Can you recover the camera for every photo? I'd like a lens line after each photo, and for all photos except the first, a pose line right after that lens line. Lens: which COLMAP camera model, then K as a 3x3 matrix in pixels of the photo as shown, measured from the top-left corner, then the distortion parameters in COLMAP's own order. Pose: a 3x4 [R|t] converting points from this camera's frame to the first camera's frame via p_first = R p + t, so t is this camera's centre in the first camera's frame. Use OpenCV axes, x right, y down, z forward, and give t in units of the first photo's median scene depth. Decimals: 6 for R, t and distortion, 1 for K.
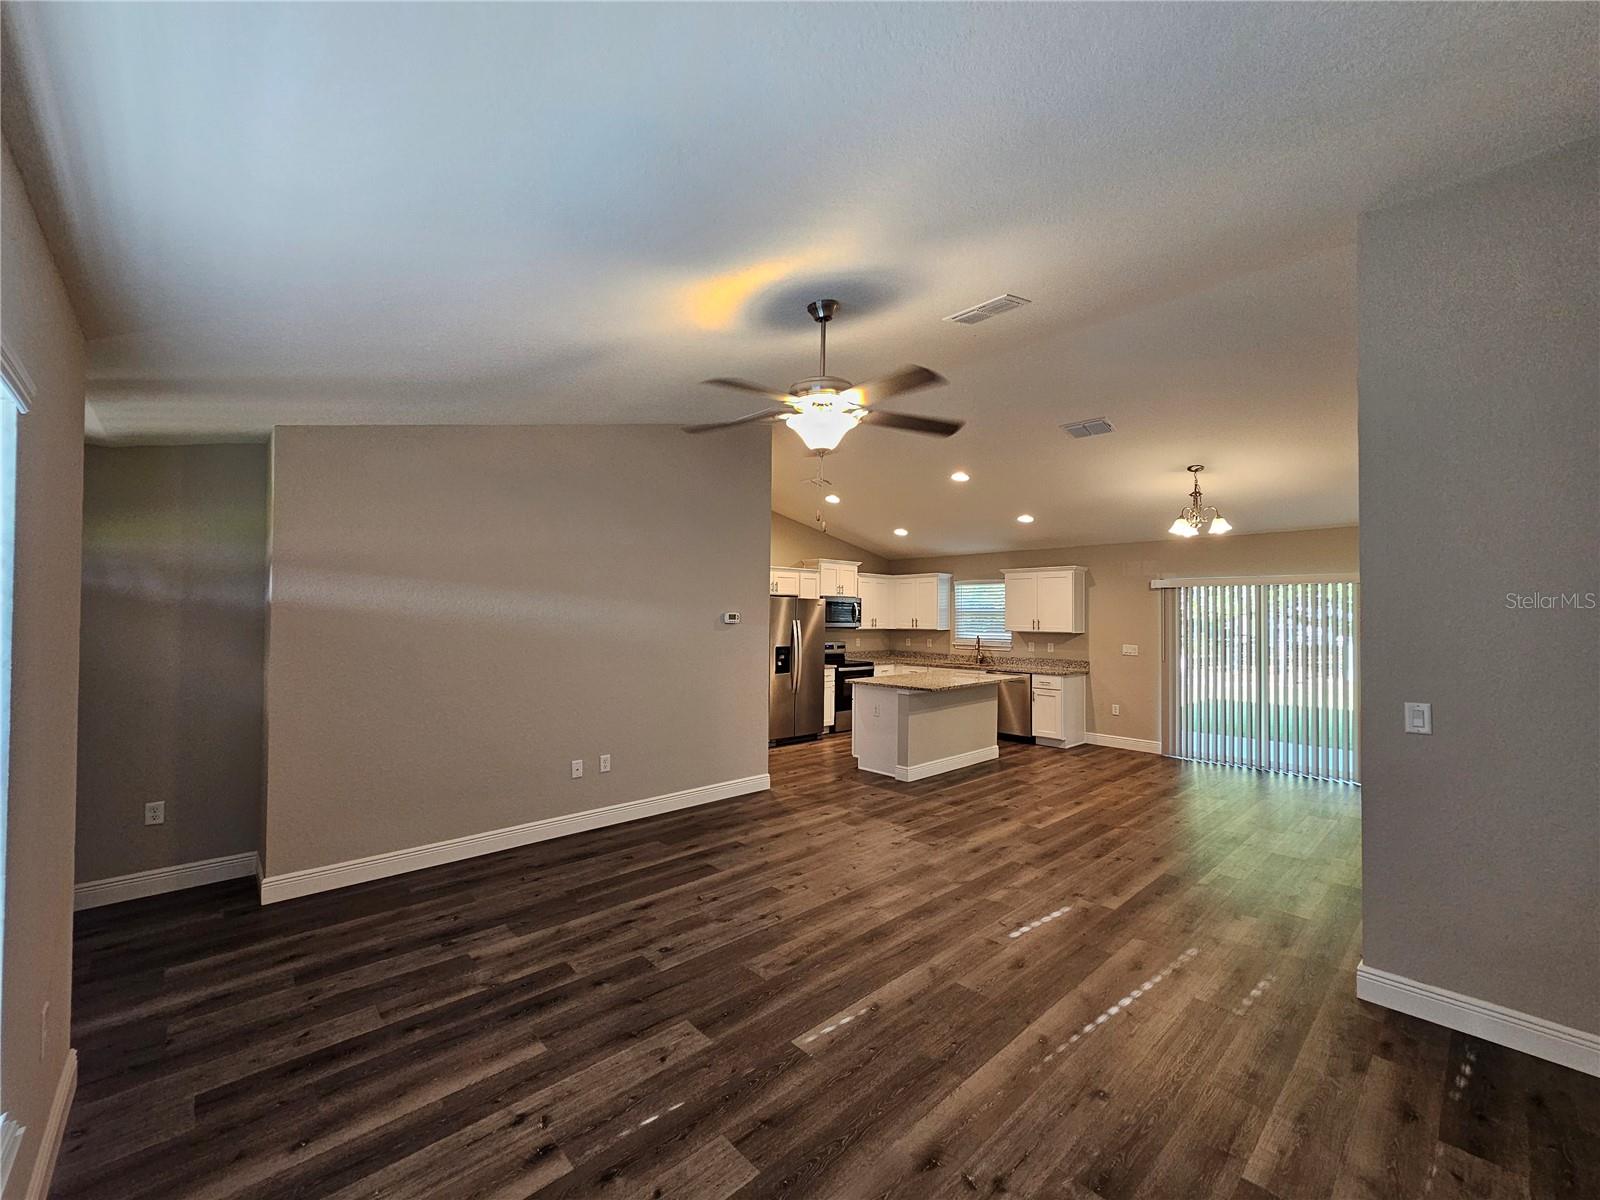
lens RADIAL K [[655.8, 0, 791.7], [0, 655.8, 604.8], [0, 0, 1]] dist [-0.006725, 0.003031]
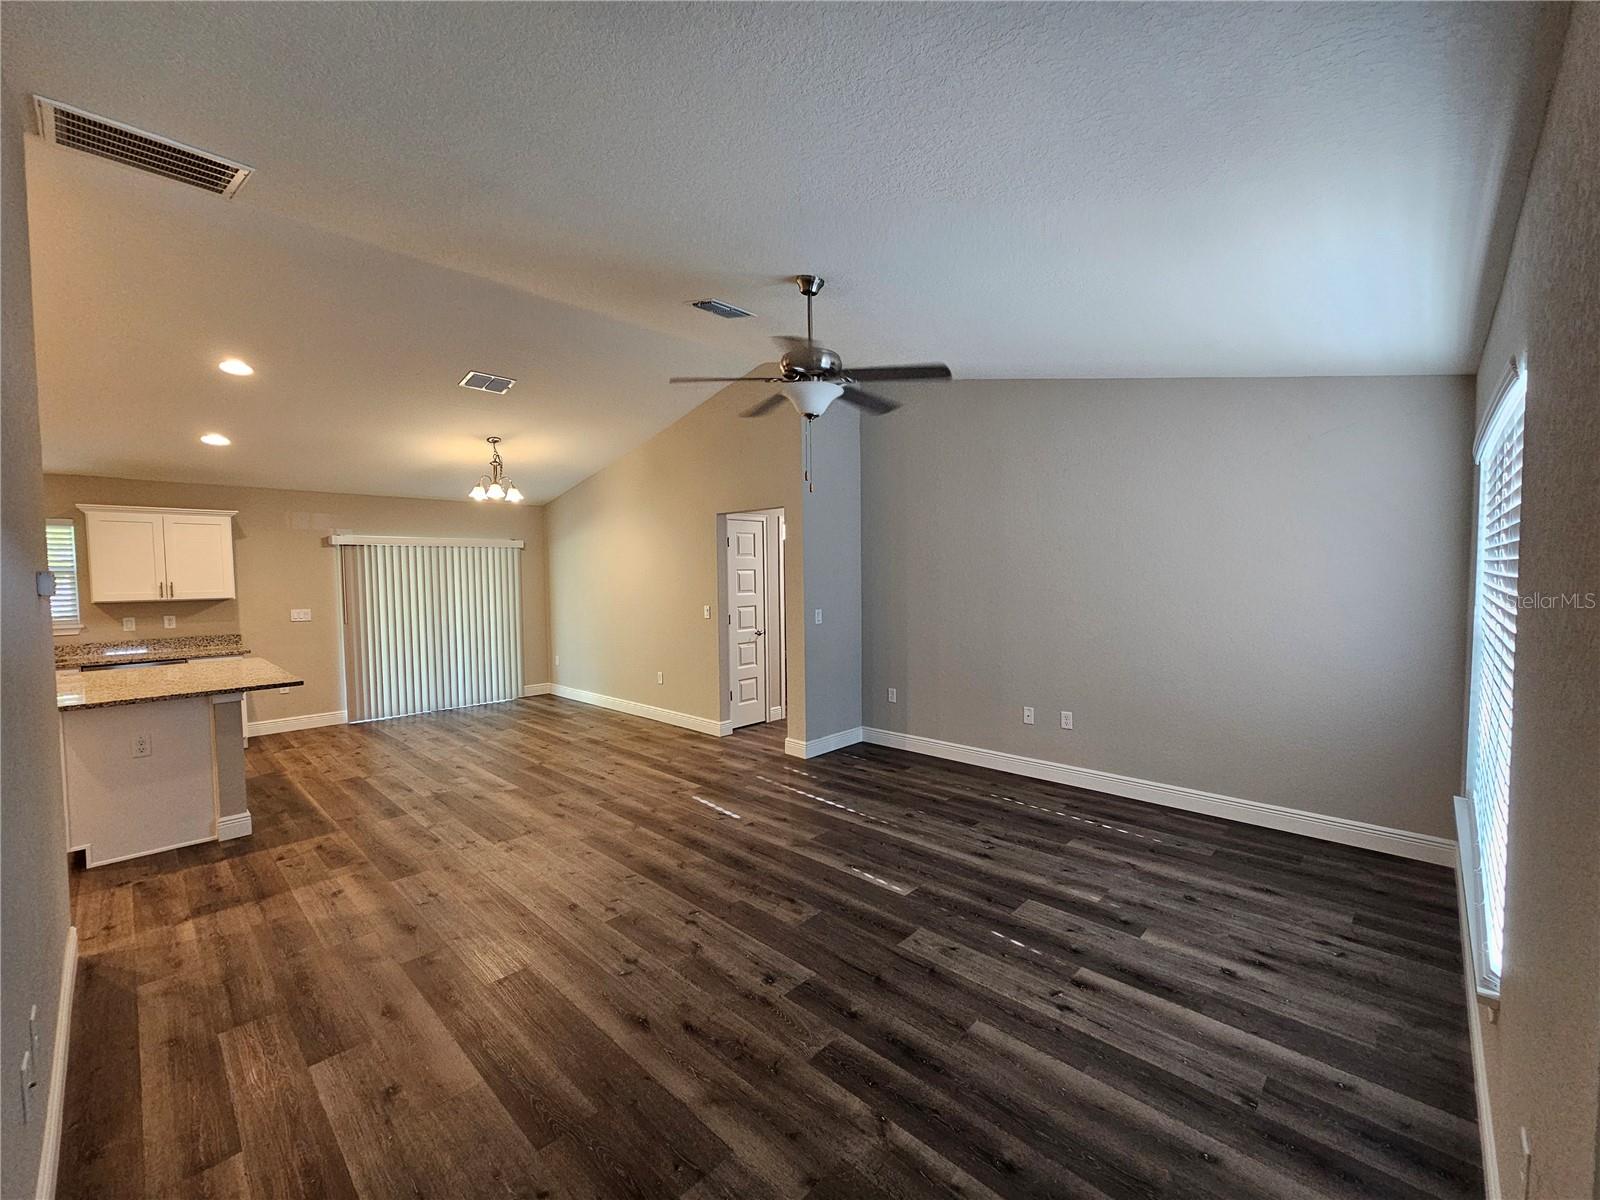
lens RADIAL K [[655.8, 0, 797.7], [0, 655.8, 601.4], [0, 0, 1]] dist [-0.006725, 0.003031]
pose [[-0.064977, -0.049243, 0.996671, -0.612552], [-0.003338, 0.998787, 0.049130, 0.009657], [-0.997881, -0.000134, -0.065062, 0.632834]]
